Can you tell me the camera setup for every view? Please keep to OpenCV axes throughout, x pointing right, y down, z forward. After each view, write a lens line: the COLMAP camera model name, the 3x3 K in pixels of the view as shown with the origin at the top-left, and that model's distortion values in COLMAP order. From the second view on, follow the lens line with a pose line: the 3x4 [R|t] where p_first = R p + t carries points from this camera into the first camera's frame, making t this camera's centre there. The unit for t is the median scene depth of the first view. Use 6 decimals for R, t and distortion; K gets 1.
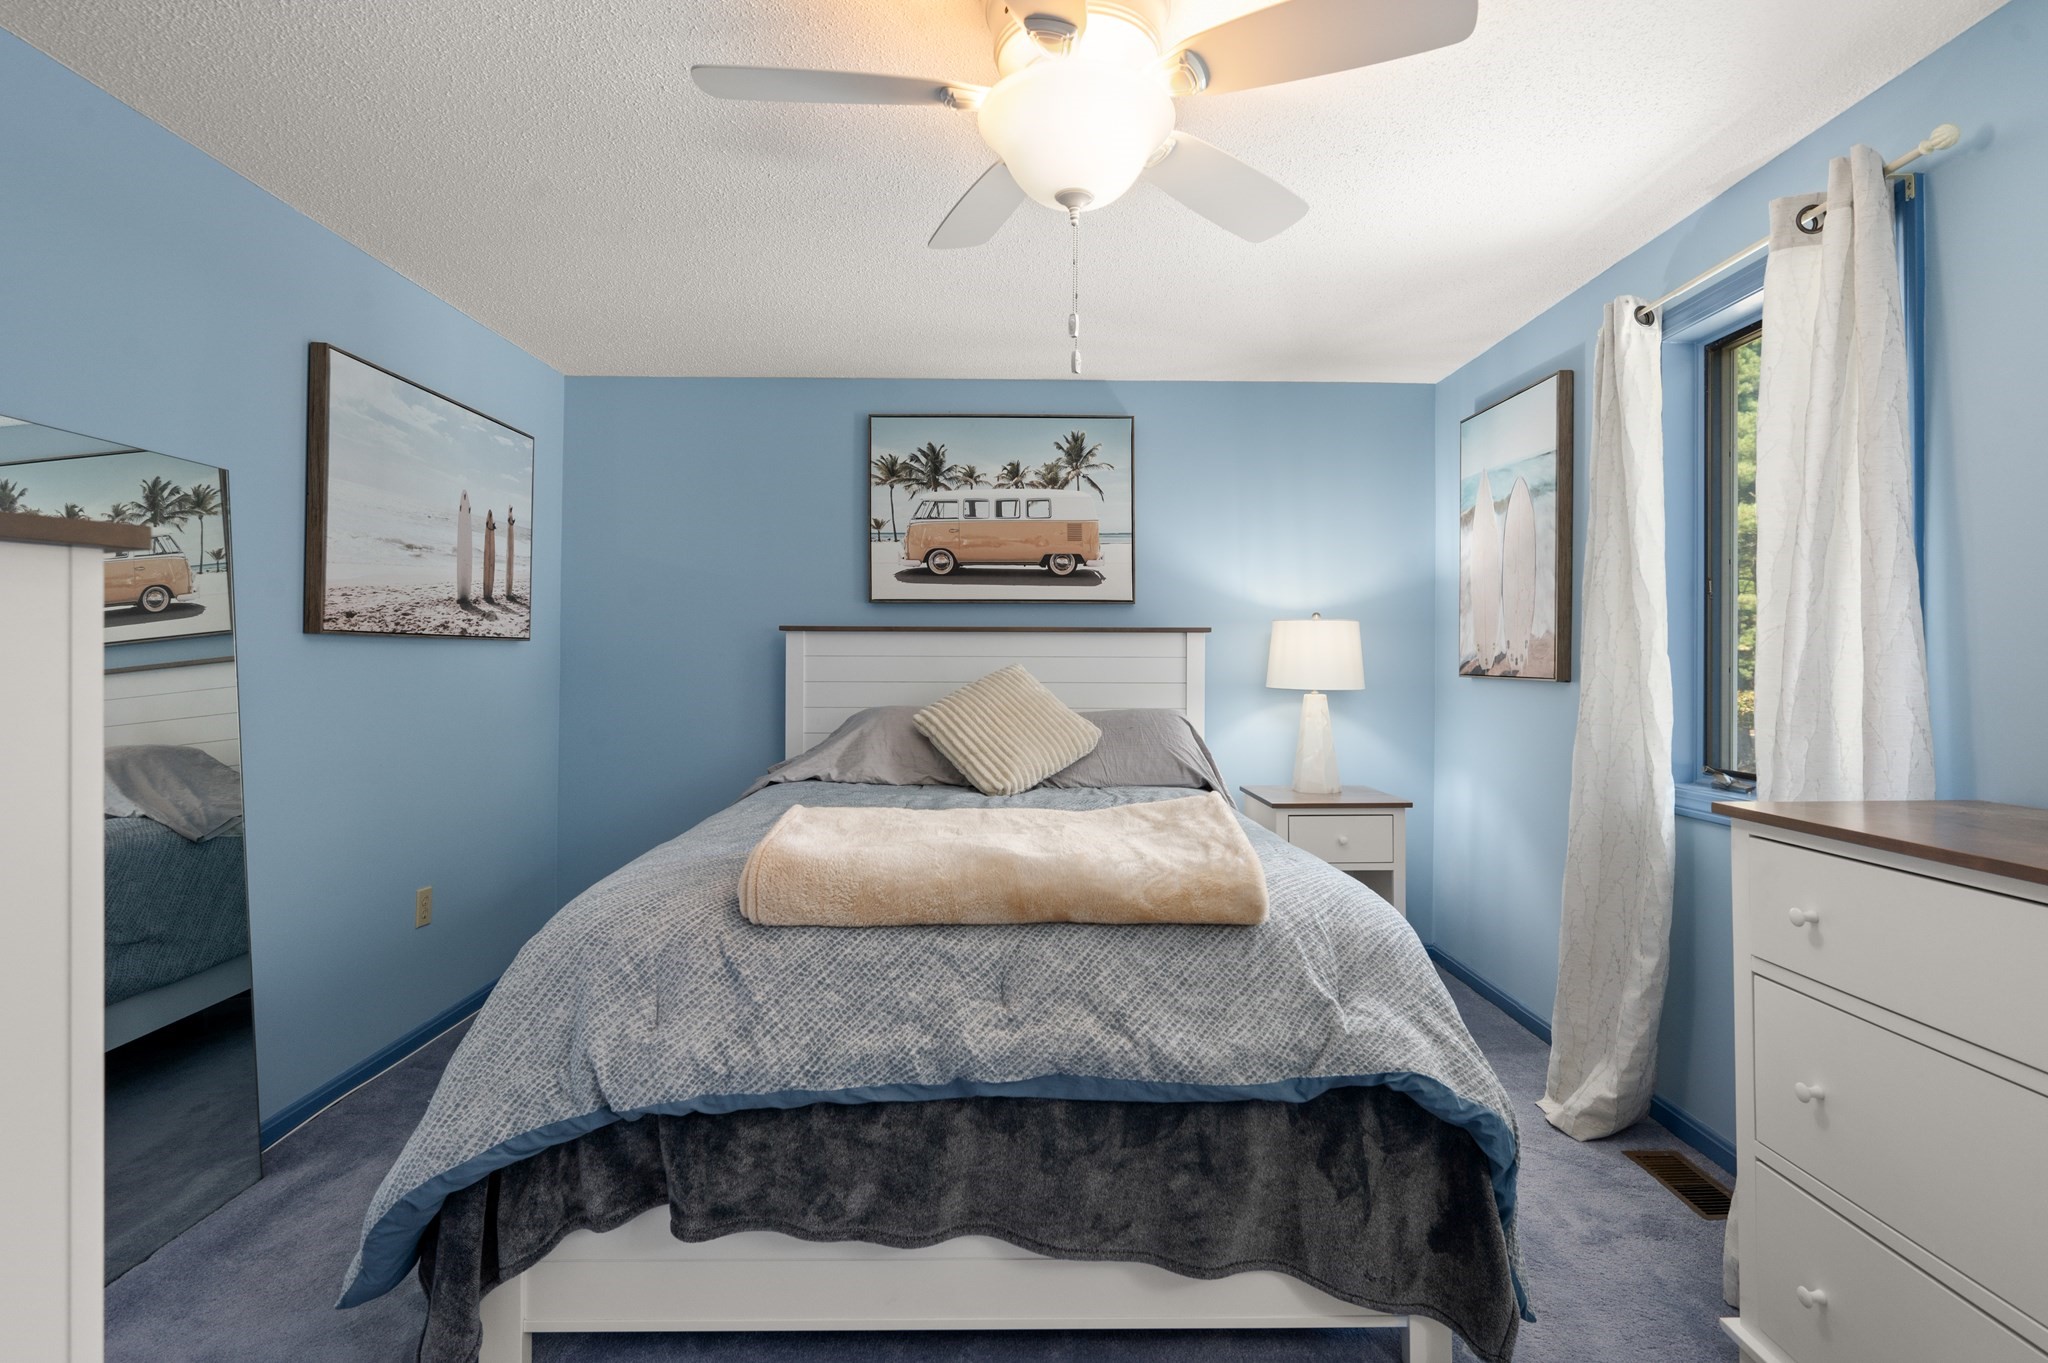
lens RADIAL K [[966.2, 0, 1028.5], [0, 966.2, 669.3], [0, 0, 1]] dist [-0.001925, 0.000744]
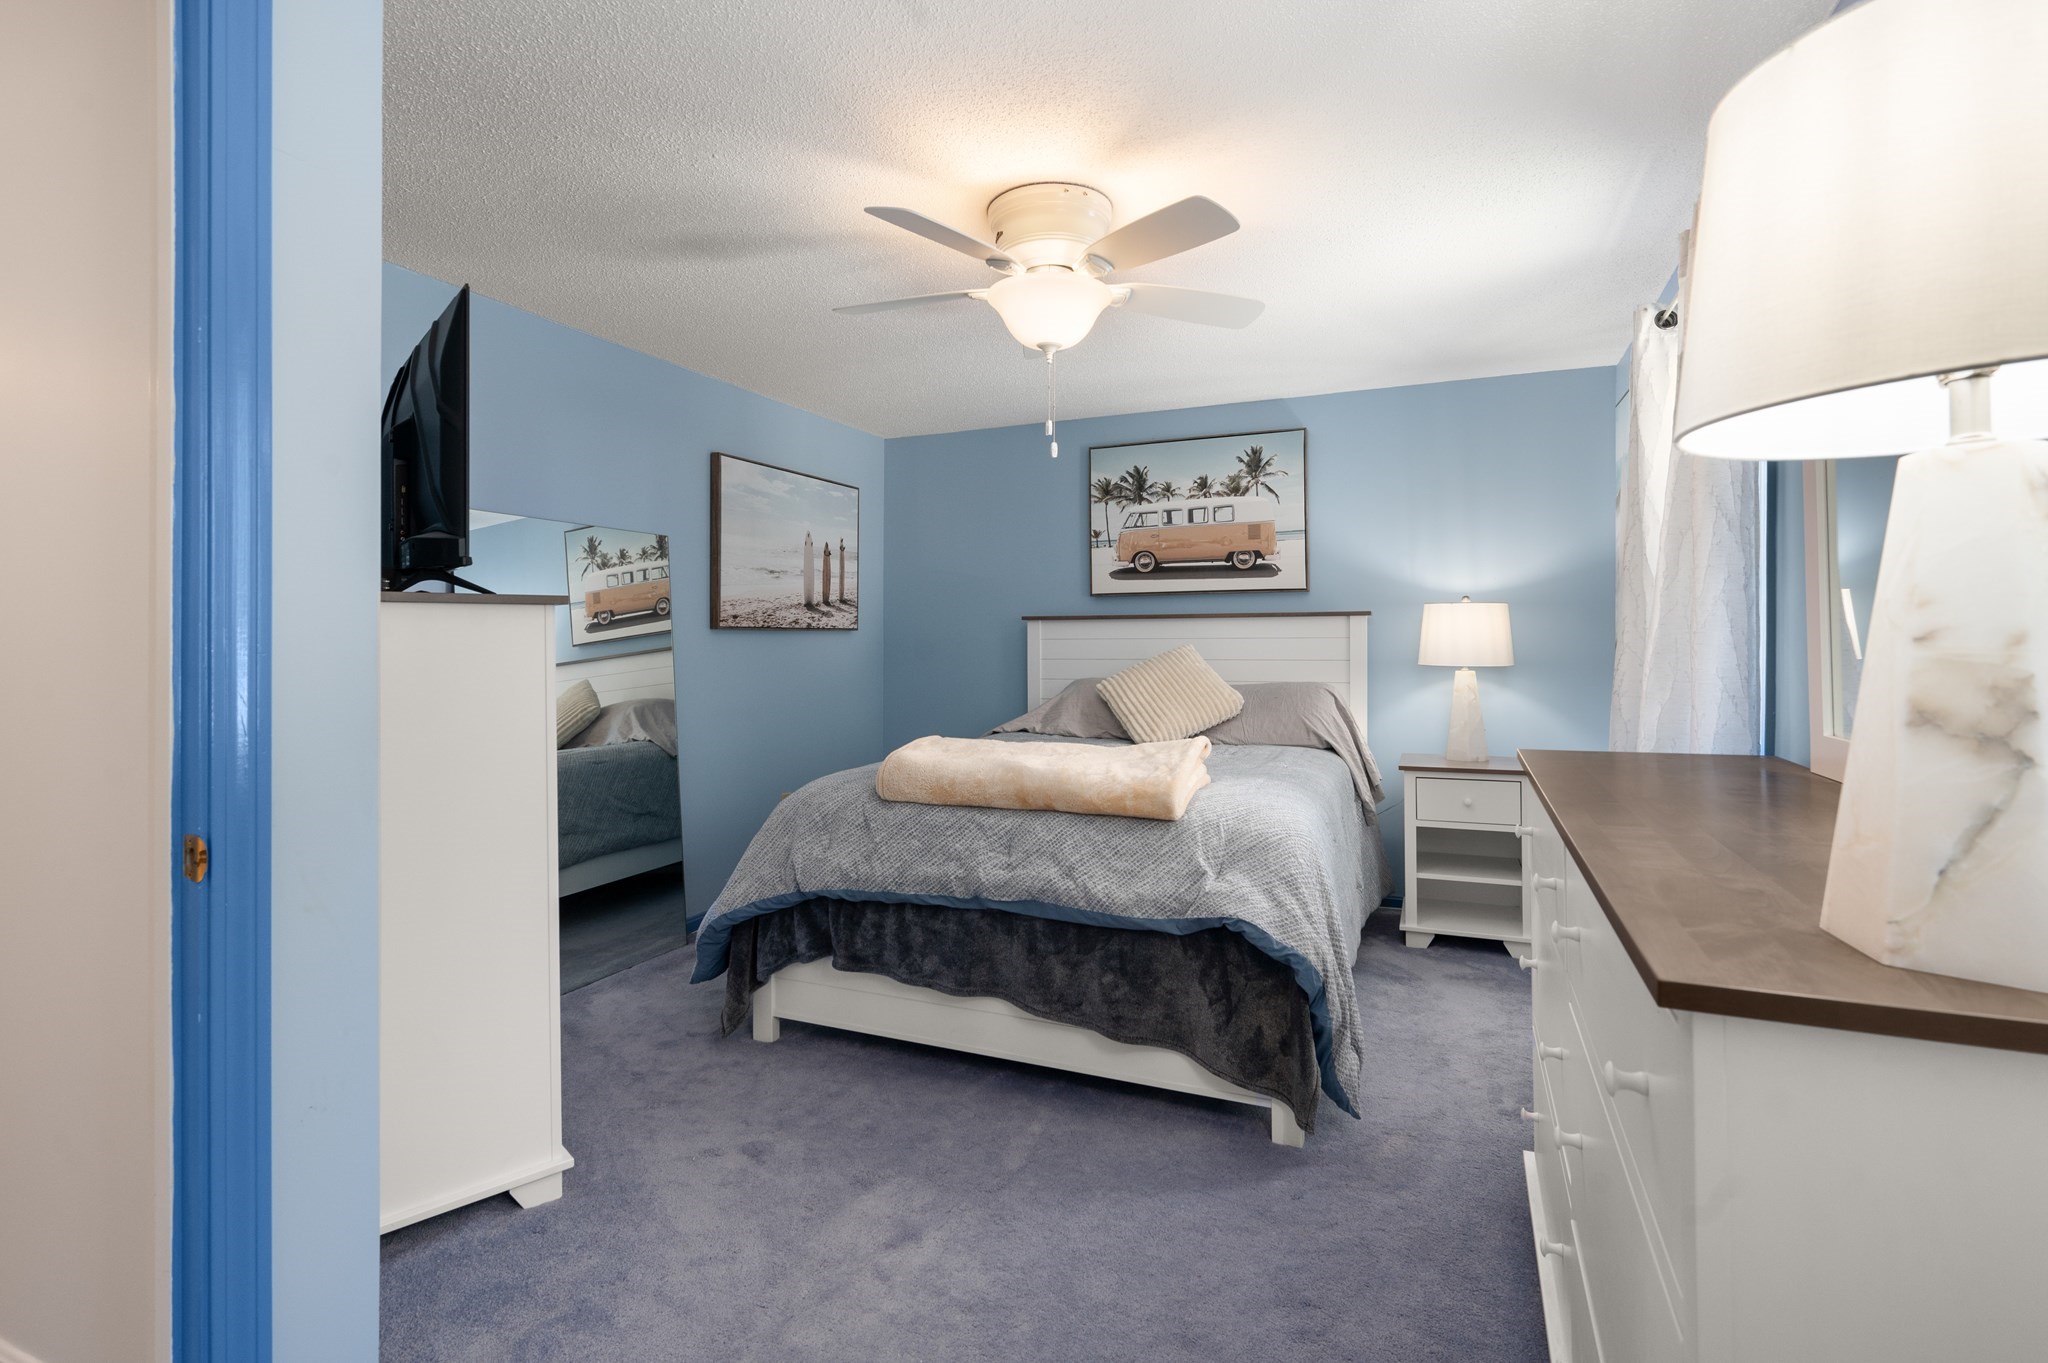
lens RADIAL K [[966.2, 0, 1020.1], [0, 966.2, 668.4], [0, 0, 1]] dist [-0.001925, 0.000744]
pose [[0.909779, 0.003765, -0.415075, 0.409176], [0.003903, 0.999837, 0.017624, 0.003467], [0.415074, -0.017654, 0.909617, -0.280153]]
